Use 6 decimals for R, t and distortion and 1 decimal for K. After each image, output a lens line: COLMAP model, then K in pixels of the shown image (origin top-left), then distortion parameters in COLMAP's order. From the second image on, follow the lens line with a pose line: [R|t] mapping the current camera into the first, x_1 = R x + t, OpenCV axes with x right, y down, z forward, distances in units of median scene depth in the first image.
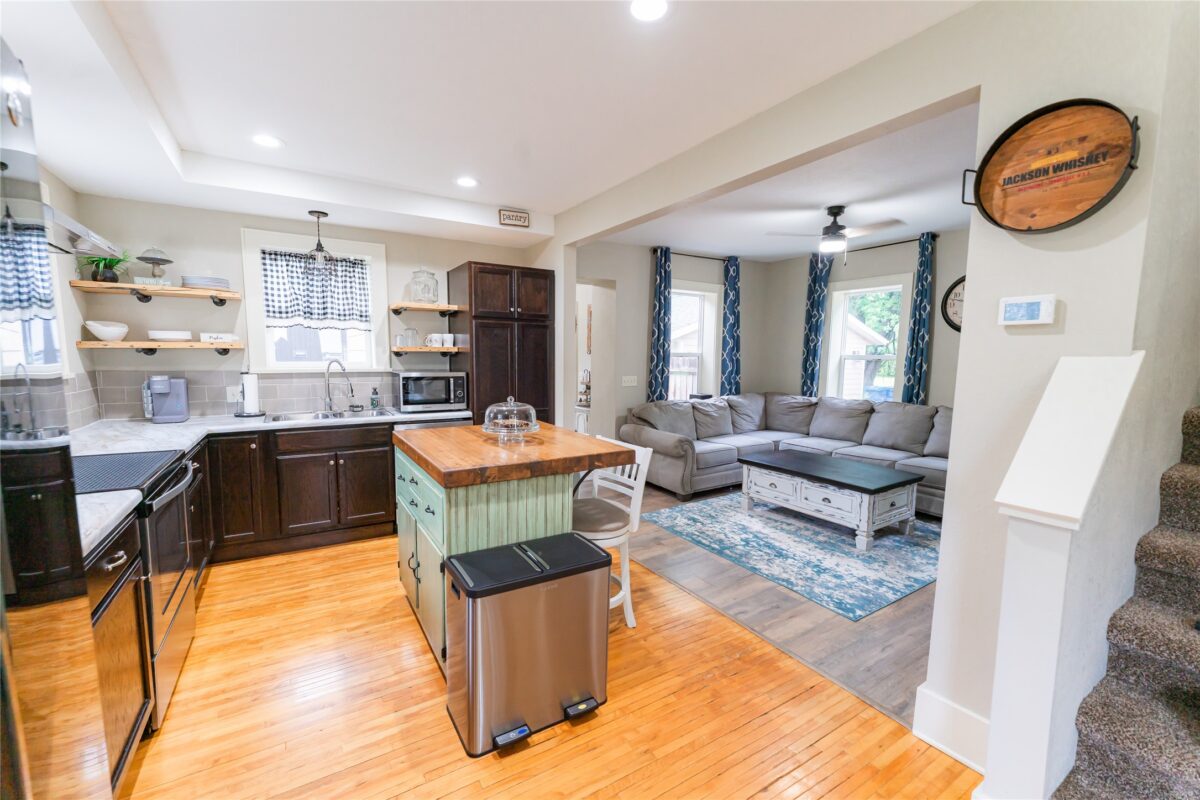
lens RADIAL K [[490.0, 0, 590.5], [0, 490.0, 408.0], [0, 0, 1]] dist [-0.001073, 0.000194]
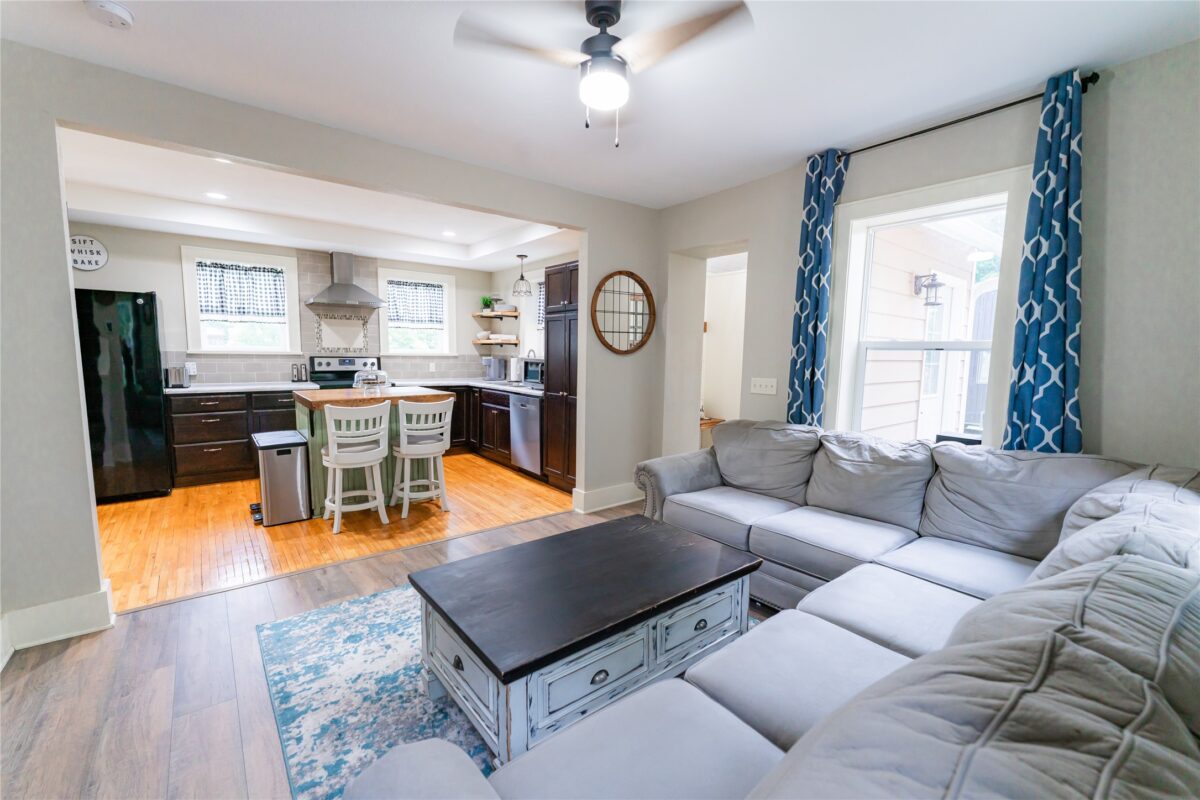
lens RADIAL K [[510.4, 0, 605.9], [0, 510.4, 404.7], [0, 0, 1]] dist [0.001523, -0.001622]
pose [[0.111610, 0.099826, -0.988725, 1.056092], [-0.122682, 0.988715, 0.085976, -0.092037], [0.986150, 0.111703, 0.122598, 1.035158]]
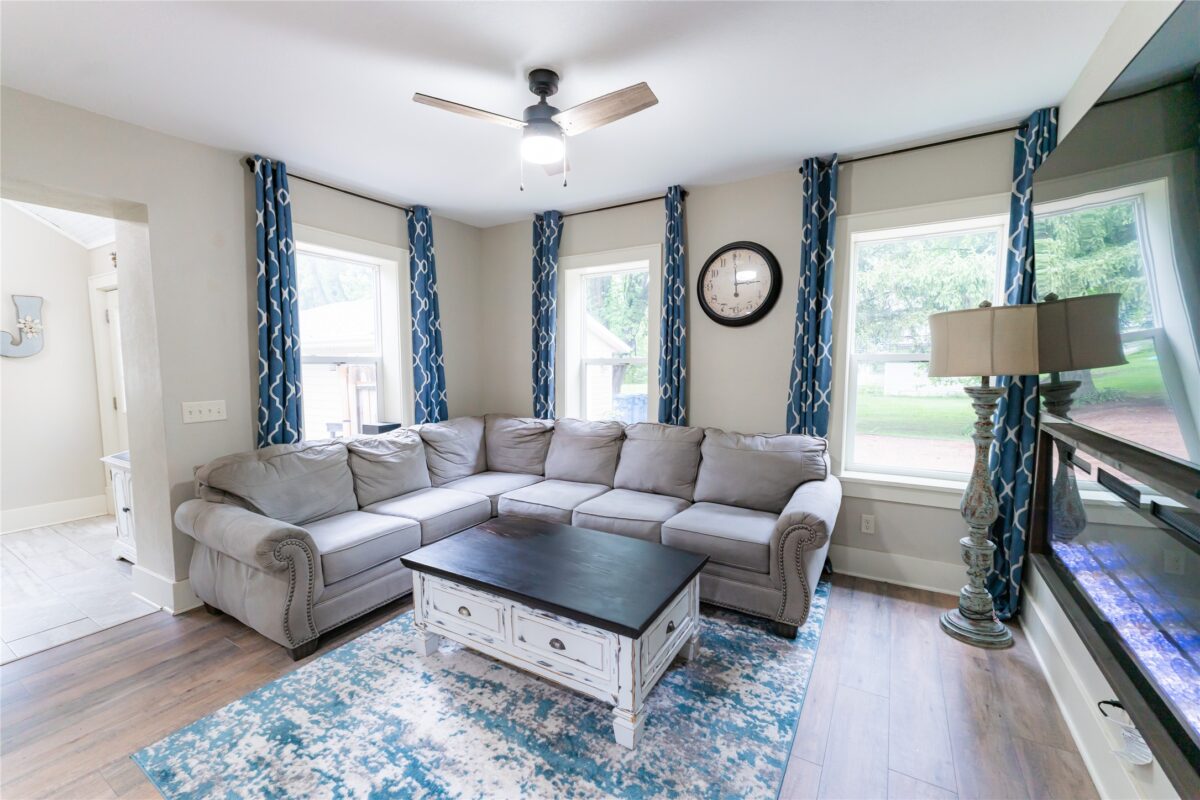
lens RADIAL K [[510.4, 0, 595.5], [0, 510.4, 406.3], [0, 0, 1]] dist [0.001523, -0.001622]
pose [[0.888812, -0.047491, 0.455804, 0.296657], [0.060598, 0.998062, -0.014174, -0.041643], [-0.454248, 0.040218, 0.889967, 0.521293]]
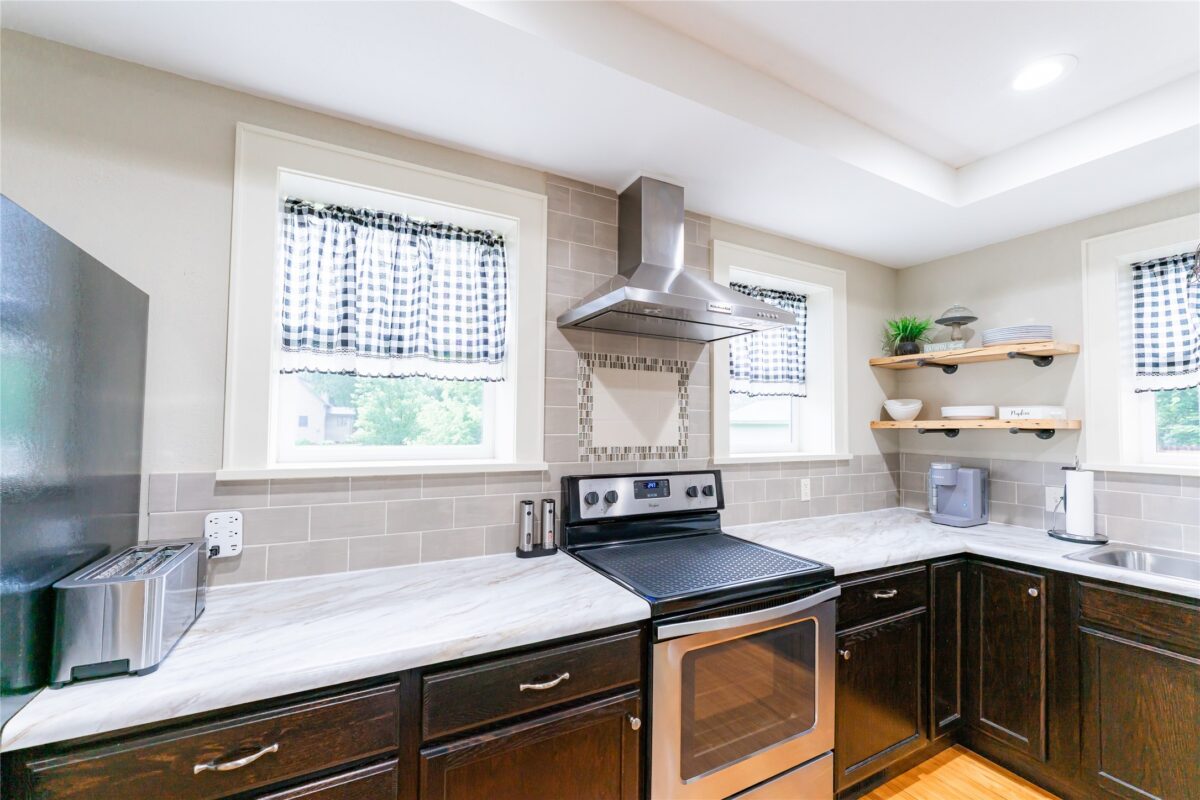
lens RADIAL K [[490.0, 0, 598.4], [0, 490.0, 405.1], [0, 0, 1]] dist [-0.001073, 0.000194]
pose [[-0.063154, -0.046449, -0.996922, -0.043451], [-0.118737, 0.992171, -0.038706, -0.051335], [0.990915, 0.115927, -0.068175, 0.407762]]
